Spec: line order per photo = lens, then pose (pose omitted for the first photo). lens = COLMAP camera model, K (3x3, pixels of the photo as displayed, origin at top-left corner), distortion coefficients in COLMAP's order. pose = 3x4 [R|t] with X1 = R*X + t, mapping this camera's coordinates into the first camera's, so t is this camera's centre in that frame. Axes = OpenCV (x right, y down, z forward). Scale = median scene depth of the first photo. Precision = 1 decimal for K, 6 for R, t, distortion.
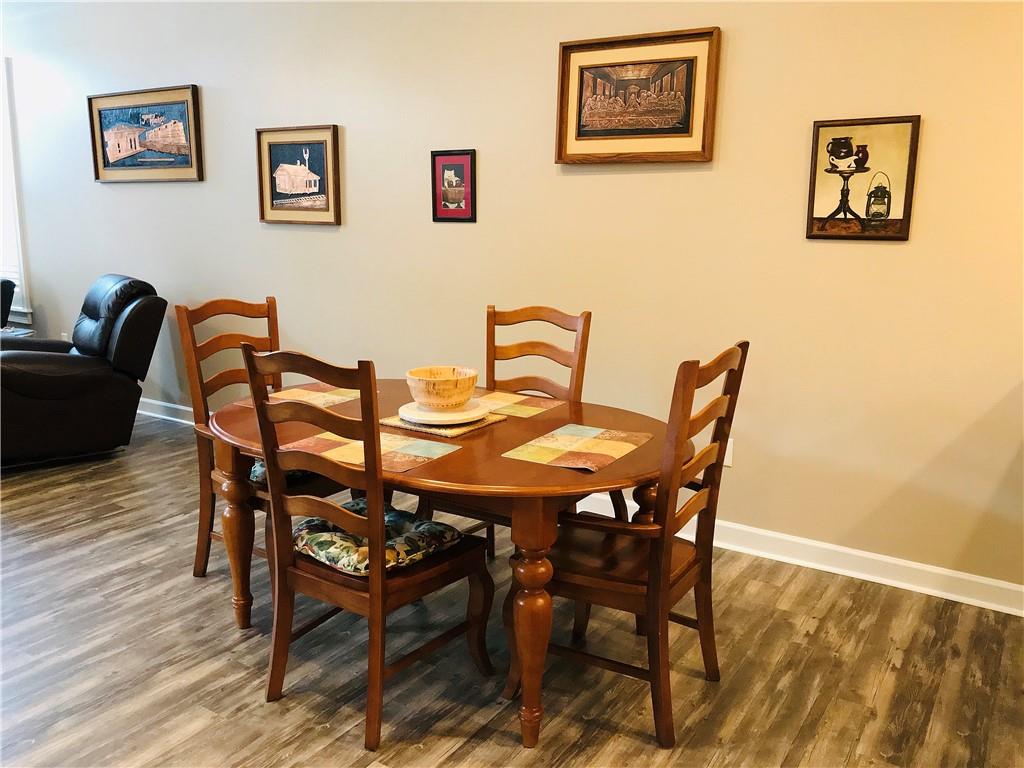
lens RADIAL K [[850.4, 0, 514.2], [0, 850.4, 384.6], [0, 0, 1]] dist [0.035897, -0.049118]
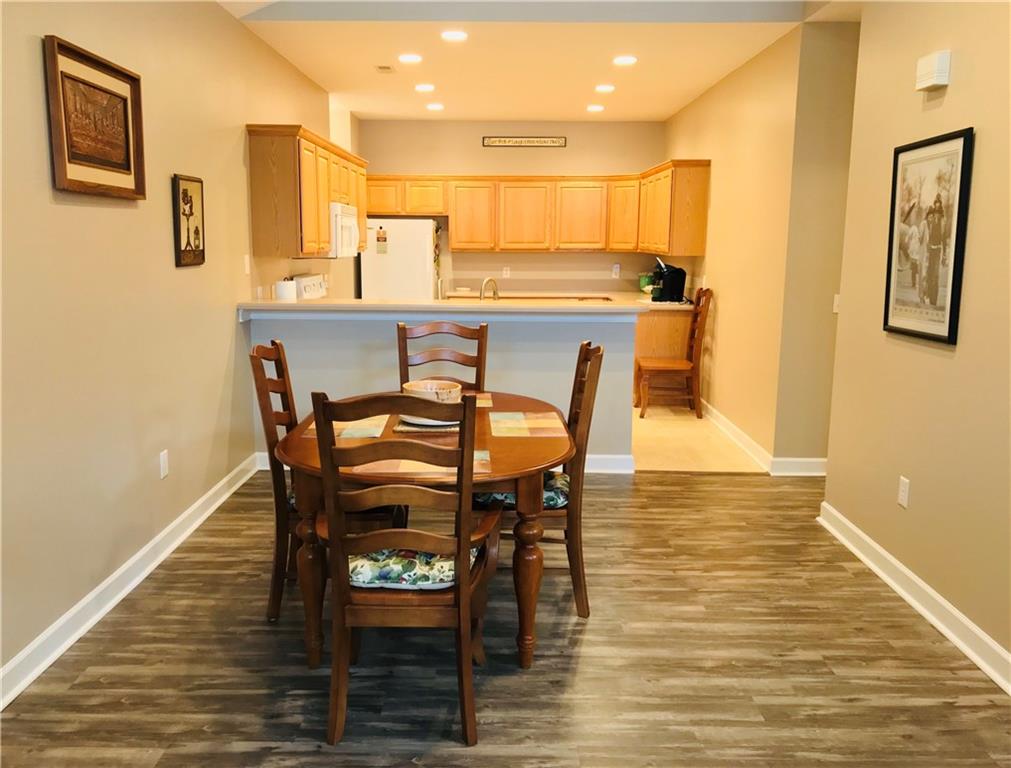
lens RADIAL K [[876.8, 0, 504.4], [0, 876.8, 391.7], [0, 0, 1]] dist [0.050161, -0.002913]
pose [[-0.549530, -0.163975, 0.819225, -1.027667], [0.145624, 0.946742, 0.287182, -0.309245], [-0.822685, 0.277114, -0.496384, 1.341880]]
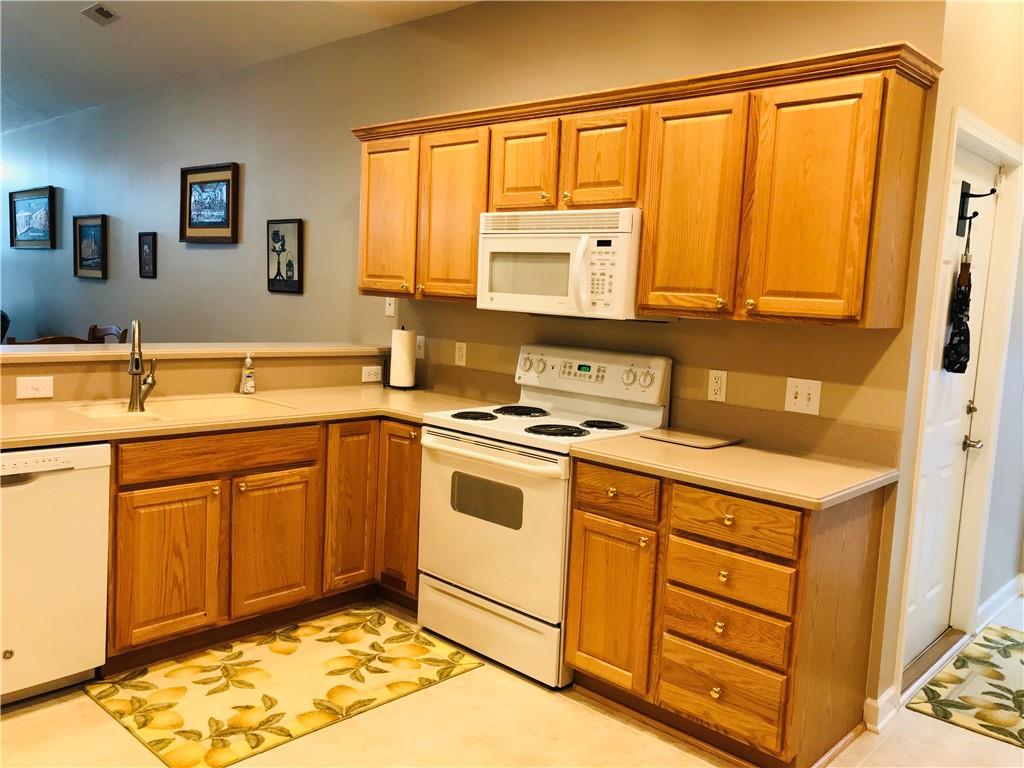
lens RADIAL K [[850.4, 0, 512.6], [0, 850.4, 380.7], [0, 0, 1]] dist [0.035897, -0.049118]
pose [[0.983321, 0.056966, -0.172727, 1.114483], [-0.074510, 0.992506, -0.096853, 0.118845], [0.165915, 0.108107, 0.980196, -0.486472]]
